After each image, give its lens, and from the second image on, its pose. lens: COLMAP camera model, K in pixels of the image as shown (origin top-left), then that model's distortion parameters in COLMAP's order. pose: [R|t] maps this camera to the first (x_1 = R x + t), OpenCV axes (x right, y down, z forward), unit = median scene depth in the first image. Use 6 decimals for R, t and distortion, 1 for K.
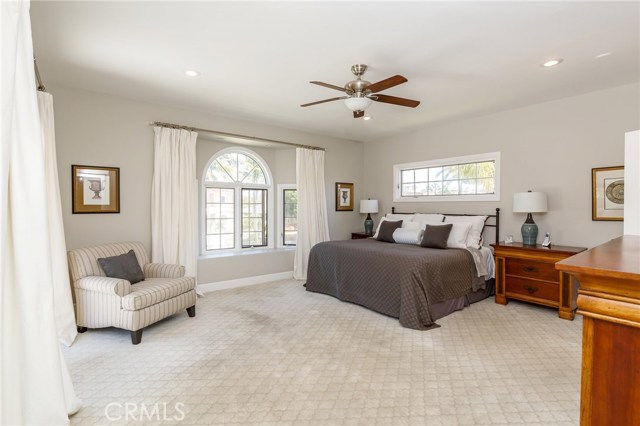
lens RADIAL K [[309.7, 0, 320.0], [0, 309.7, 213.0], [0, 0, 1]] dist [0.001087, 0.000062]
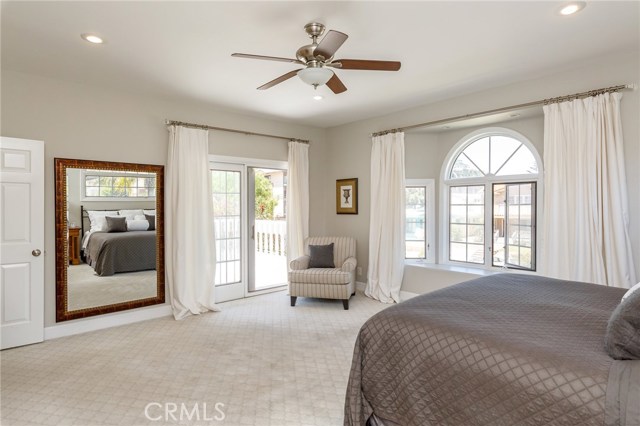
lens RADIAL K [[366.0, 0, 320.0], [0, 366.0, 213.0], [0, 0, 1]] dist [-0.003543, -0.000787]
pose [[0.055105, 0.009459, -0.998436, 0.814271], [-0.020106, 0.999763, 0.008362, -0.014739], [0.998278, 0.019614, 0.055282, 0.776082]]
